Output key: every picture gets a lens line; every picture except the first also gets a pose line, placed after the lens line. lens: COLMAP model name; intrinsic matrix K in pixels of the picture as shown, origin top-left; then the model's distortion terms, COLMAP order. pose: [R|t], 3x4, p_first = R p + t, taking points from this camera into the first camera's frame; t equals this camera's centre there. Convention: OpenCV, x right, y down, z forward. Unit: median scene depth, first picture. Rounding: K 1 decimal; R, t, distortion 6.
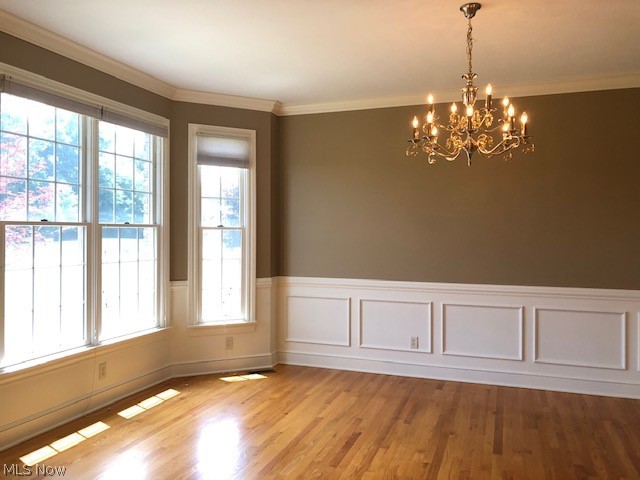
lens RADIAL K [[524.8, 0, 318.4], [0, 524.8, 240.6], [0, 0, 1]] dist [0.034182, -0.019525]
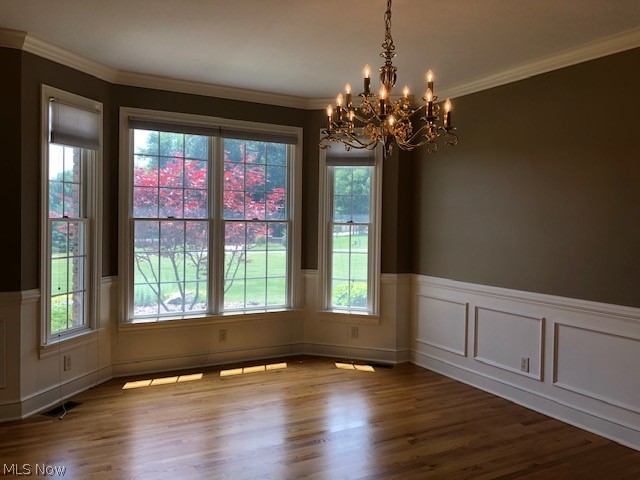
lens RADIAL K [[524.8, 0, 320.6], [0, 524.8, 235.2], [0, 0, 1]] dist [0.034182, -0.019525]
pose [[0.759994, 0.026921, -0.649373, 0.479977], [-0.023288, 0.999628, 0.014187, -0.014936], [0.649513, 0.004340, 0.760338, 0.158099]]
